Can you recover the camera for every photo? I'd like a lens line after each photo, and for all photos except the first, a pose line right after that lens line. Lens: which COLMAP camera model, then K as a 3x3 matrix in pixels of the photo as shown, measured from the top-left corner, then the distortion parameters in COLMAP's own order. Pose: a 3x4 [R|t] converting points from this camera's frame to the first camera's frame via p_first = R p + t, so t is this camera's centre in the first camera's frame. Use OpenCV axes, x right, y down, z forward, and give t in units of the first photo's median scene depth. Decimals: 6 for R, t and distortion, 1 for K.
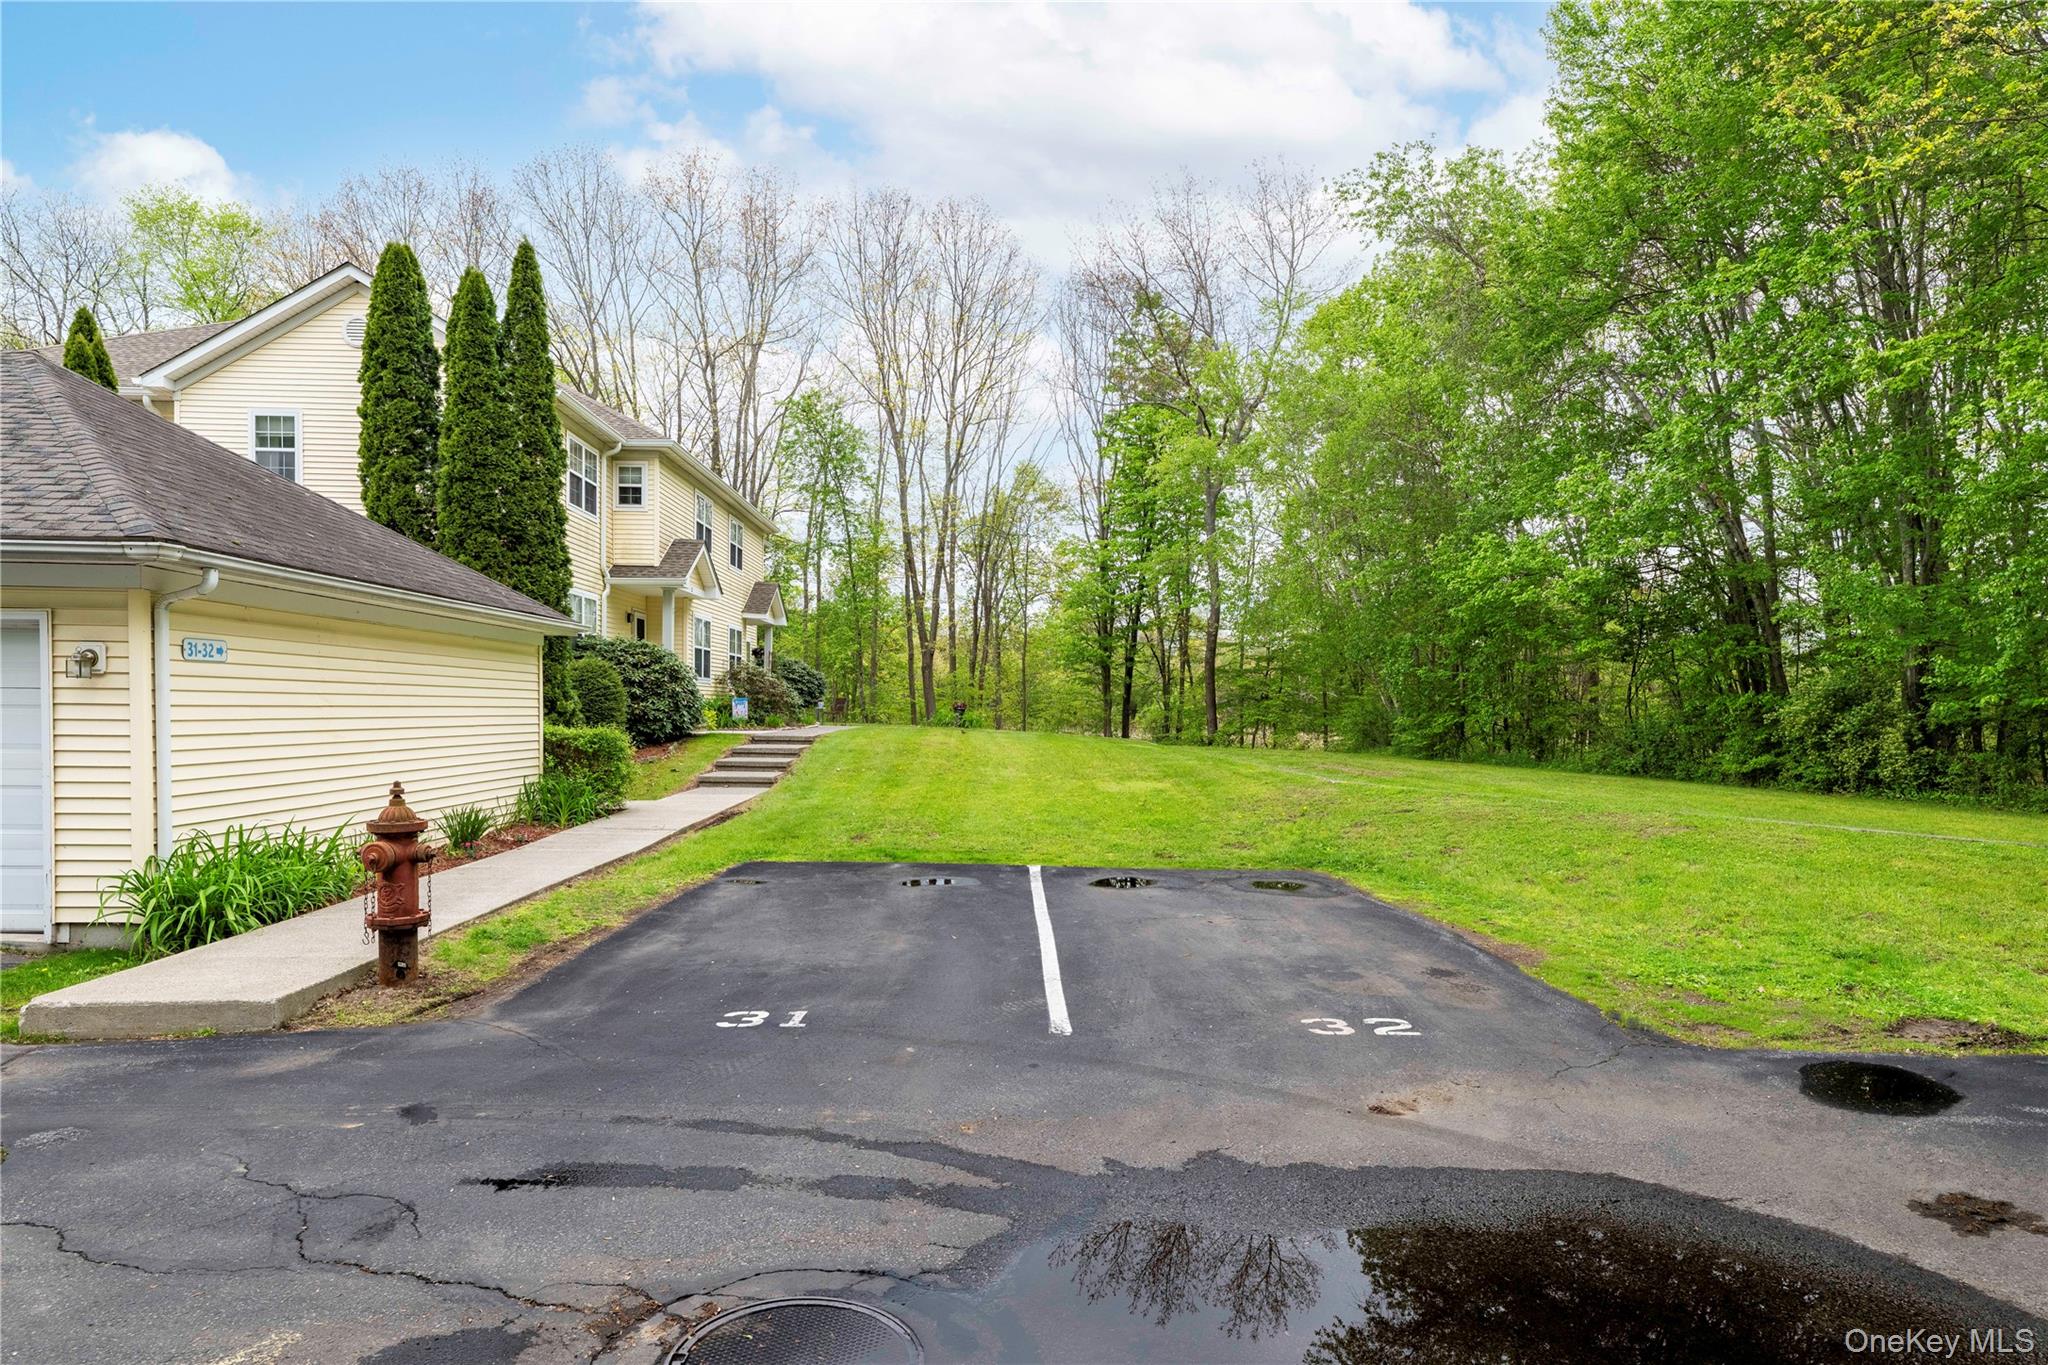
lens RADIAL K [[1161.7, 0, 1035.0], [0, 1161.7, 717.7], [0, 0, 1]] dist [-0.004177, -0.001492]
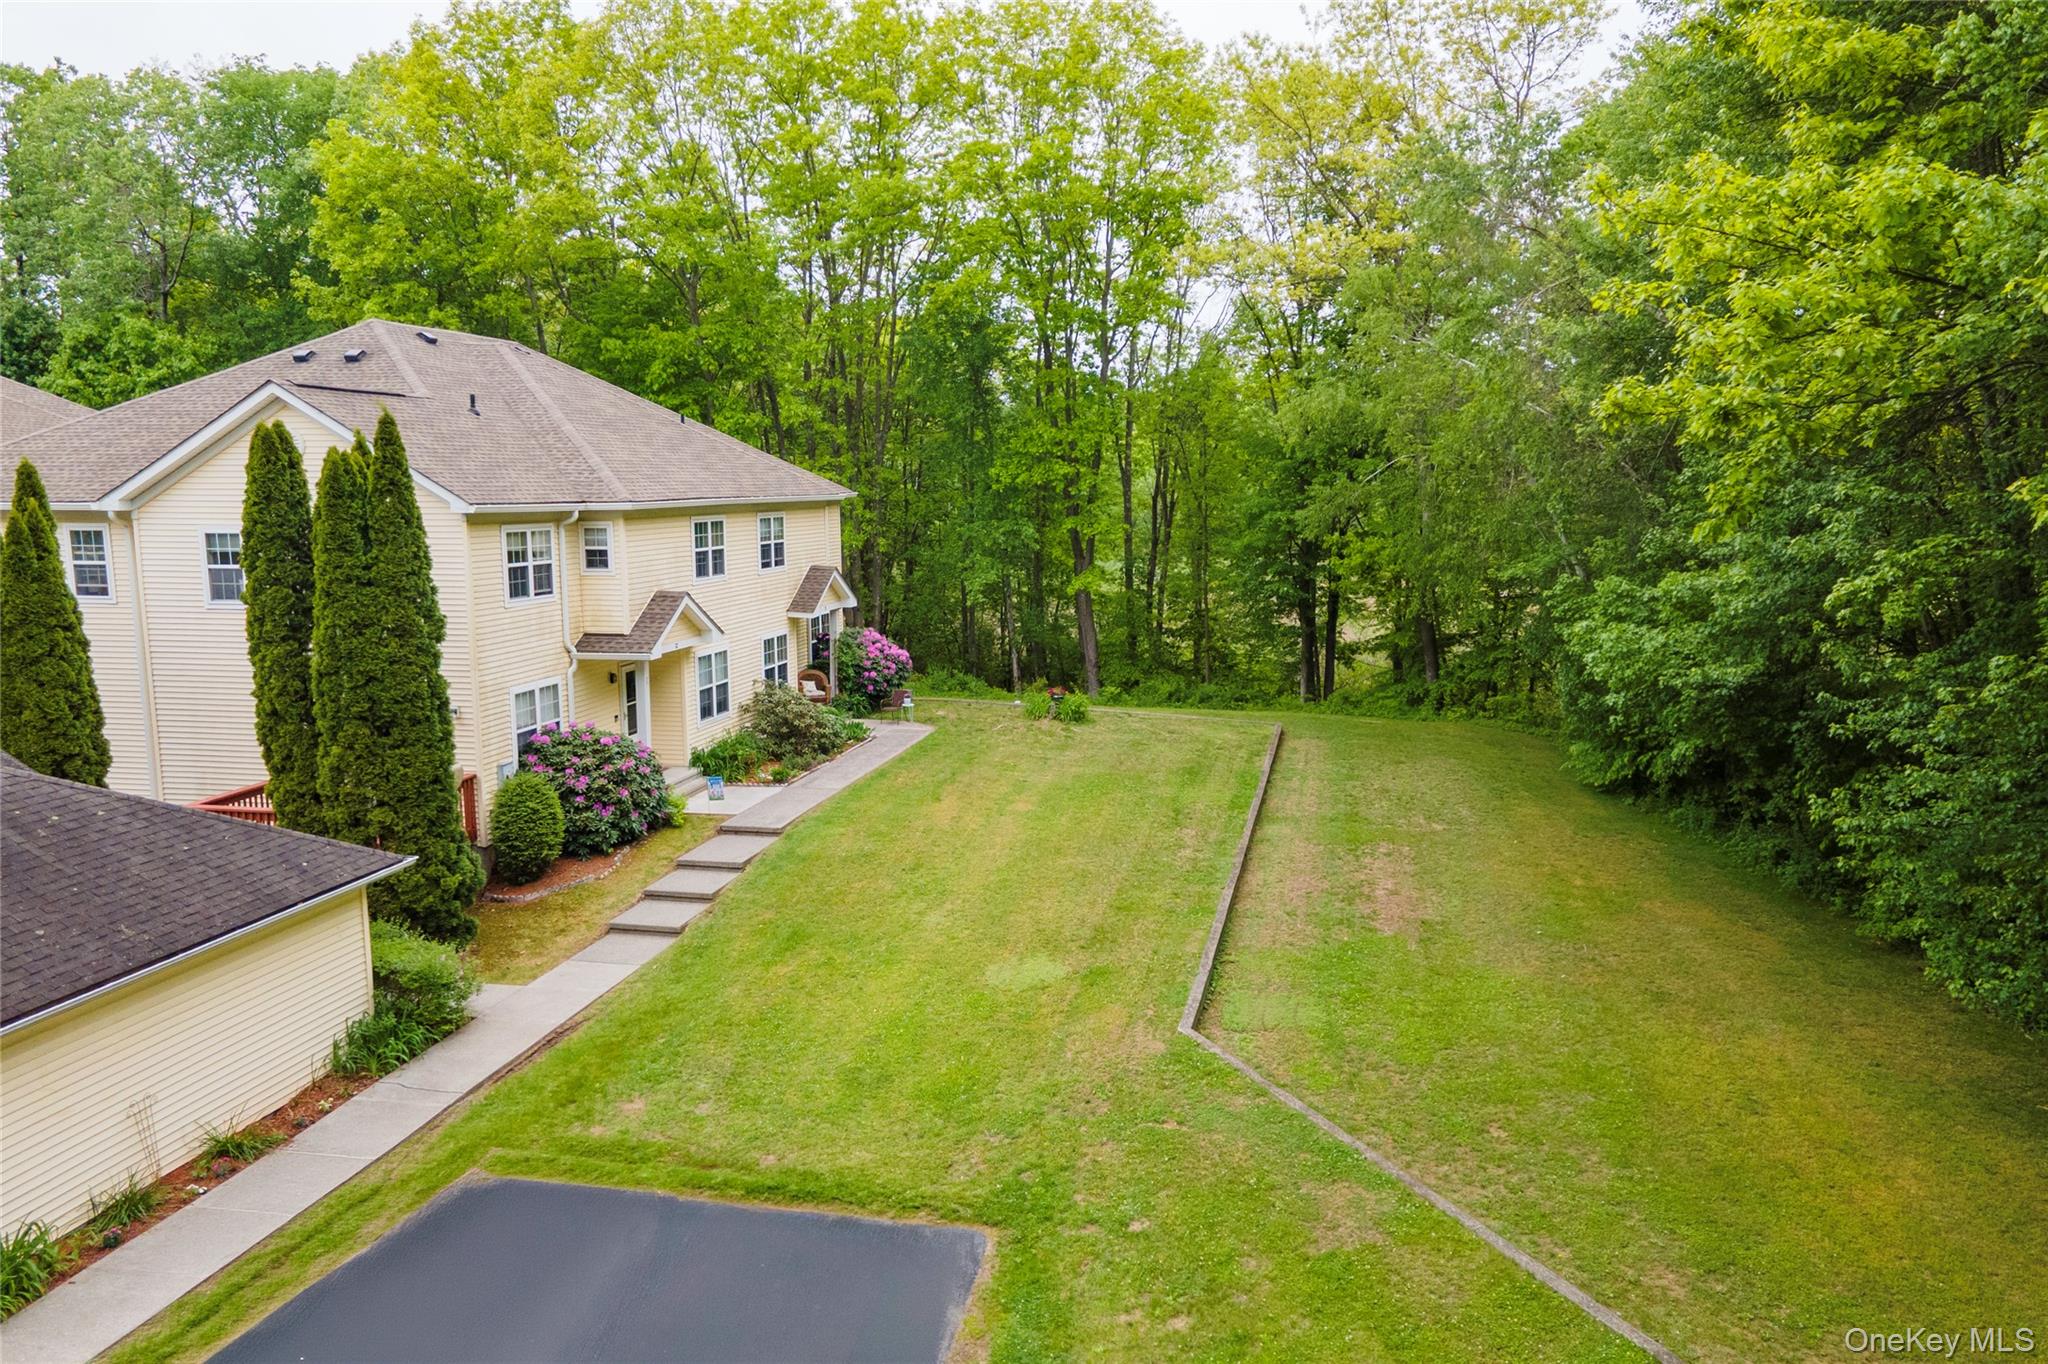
lens RADIAL K [[1496.0, 0, 1028.1], [0, 1496.0, 654.5], [0, 0, 1]] dist [0.037969, 0.014332]
pose [[0.967697, 0.012944, -0.251784, 0.138242], [0.014590, 0.994133, 0.107179, -0.115152], [0.251694, -0.107391, 0.961830, -0.035494]]
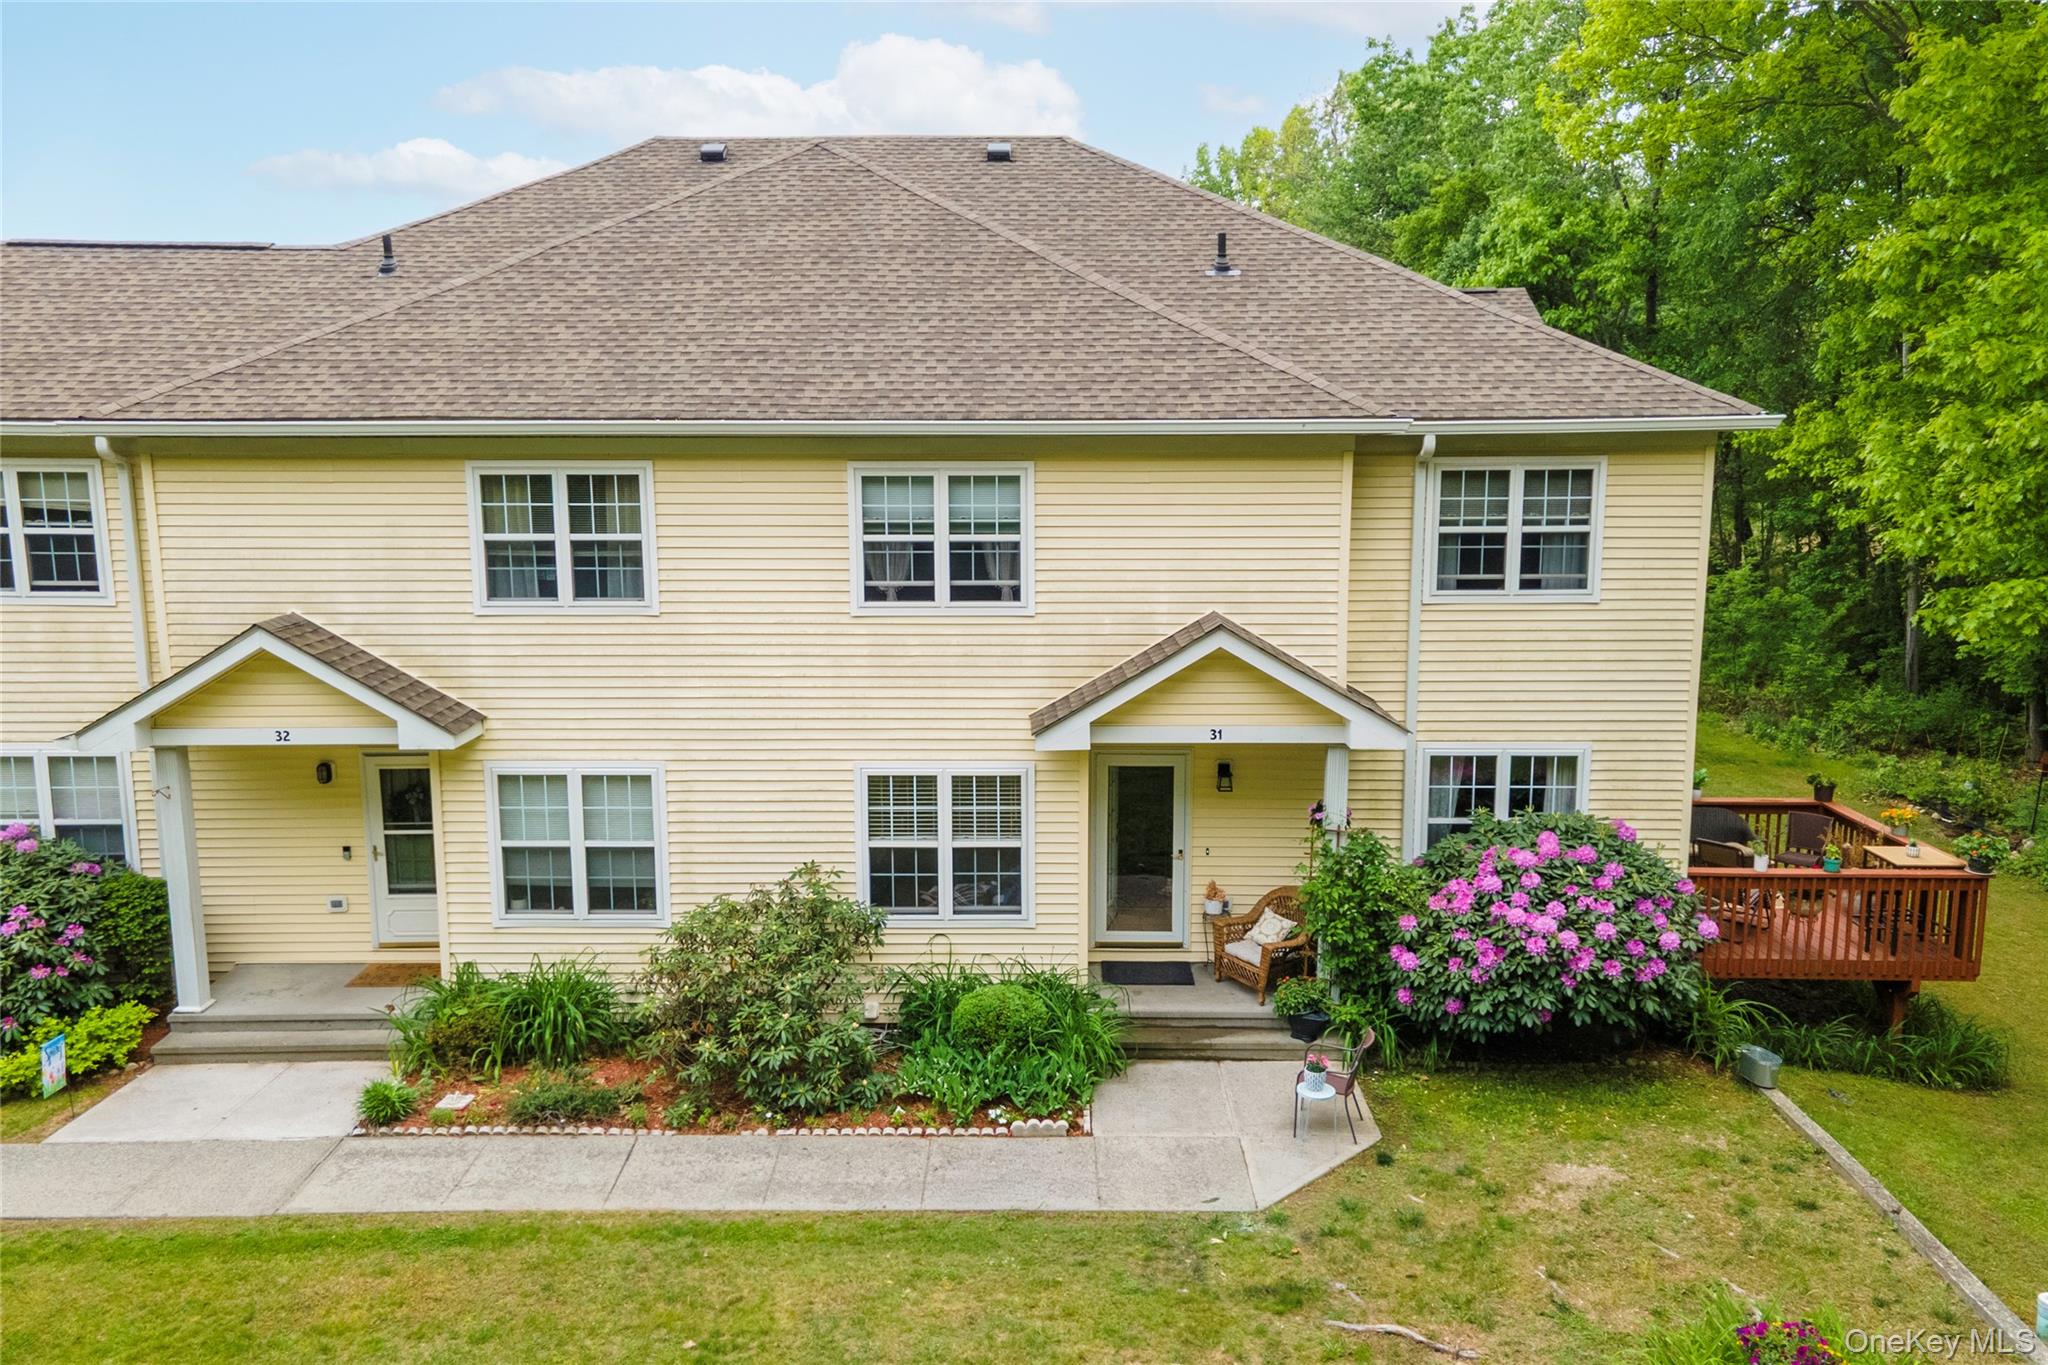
lens RADIAL K [[1496.0, 0, 1042.4], [0, 1496.0, 671.0], [0, 0, 1]] dist [0.037969, 0.014332]
pose [[-0.052756, 0.156937, -0.986199, 0.117230], [-0.002620, 0.987549, 0.157292, -0.112807], [0.998604, 0.010881, -0.051688, 0.665211]]
